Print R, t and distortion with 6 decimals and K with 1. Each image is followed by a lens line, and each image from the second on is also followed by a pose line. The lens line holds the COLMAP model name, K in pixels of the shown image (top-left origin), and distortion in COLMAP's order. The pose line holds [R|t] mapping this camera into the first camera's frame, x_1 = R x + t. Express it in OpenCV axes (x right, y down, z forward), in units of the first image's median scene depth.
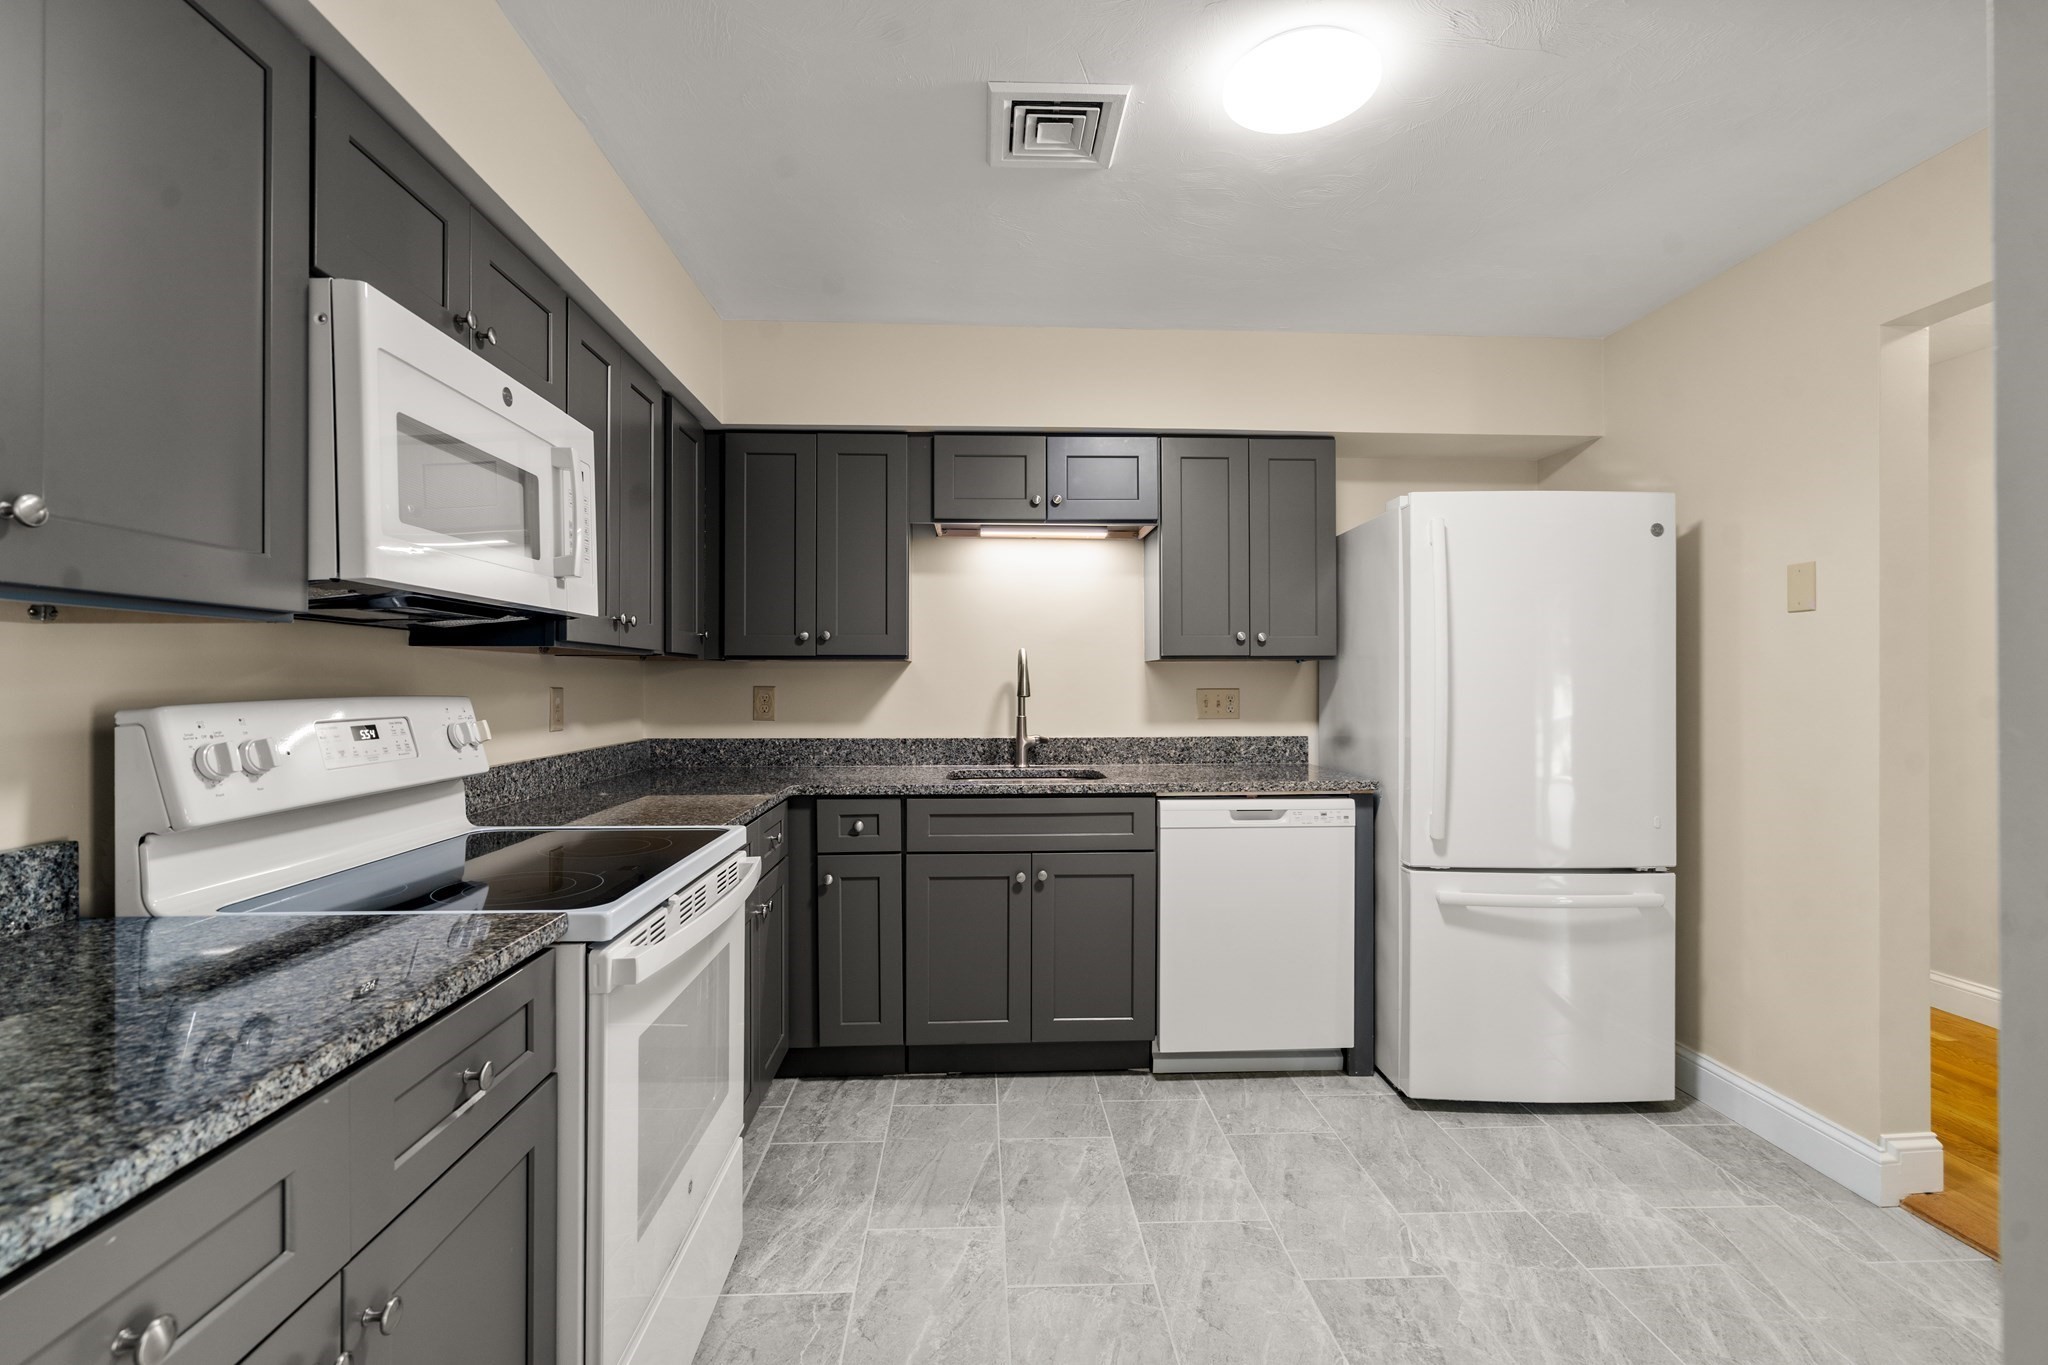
lens RADIAL K [[931.9, 0, 1015.3], [0, 931.9, 683.1], [0, 0, 1]] dist [-0.006619, 0.001362]
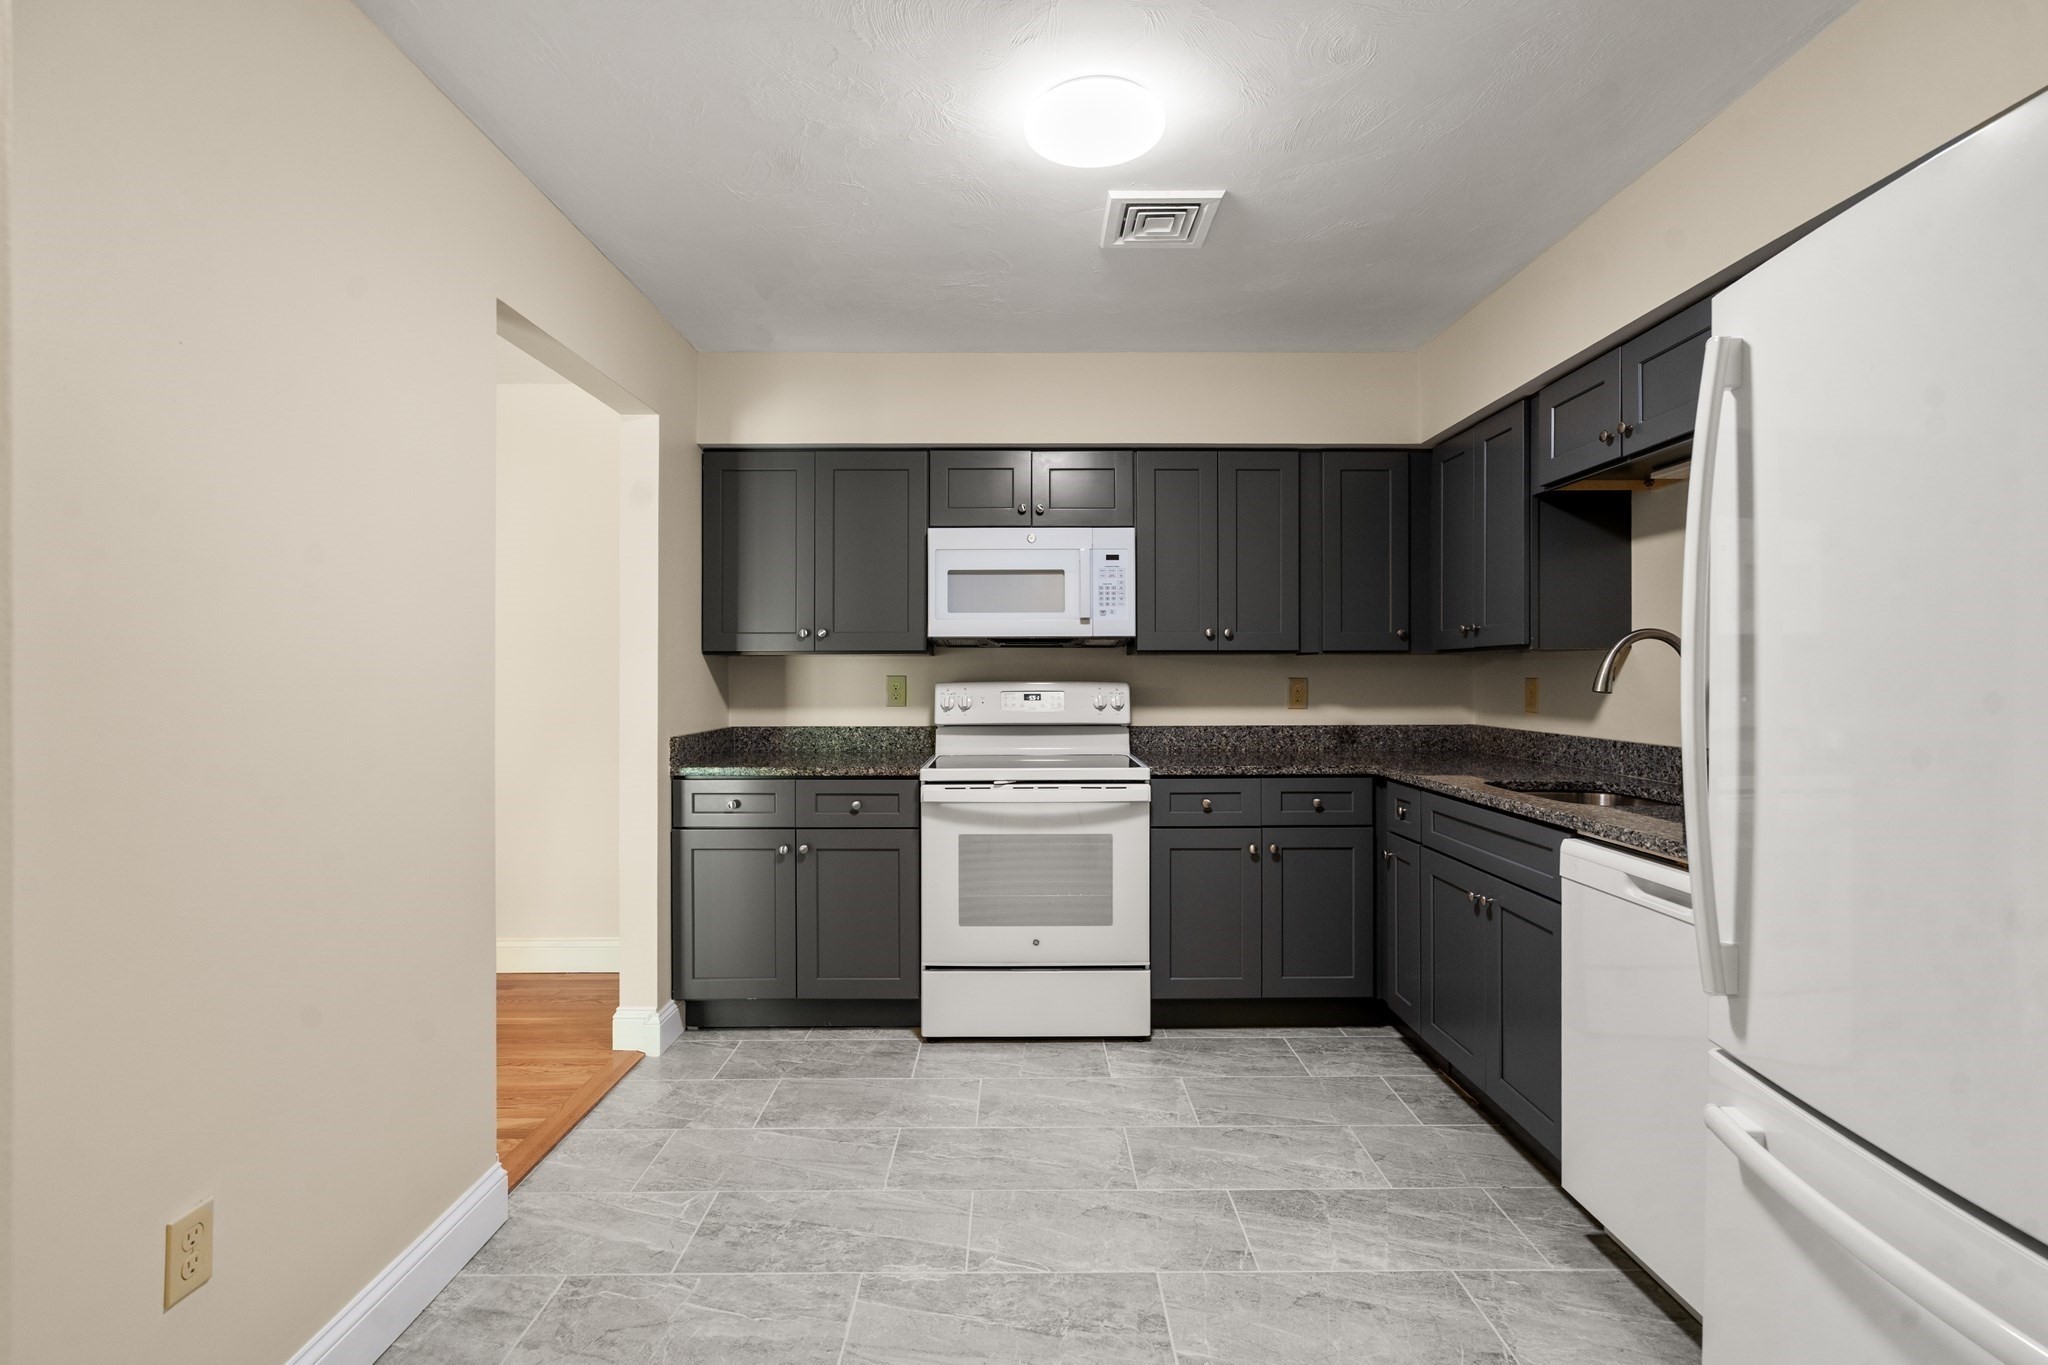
lens RADIAL K [[931.9, 0, 1018.2], [0, 931.9, 677.4], [0, 0, 1]] dist [-0.006619, 0.001362]
pose [[-0.047872, 0.004538, -0.998843, 1.039628], [0.002965, 0.999986, 0.004401, -0.003682], [0.998849, -0.002751, -0.047885, 0.712228]]
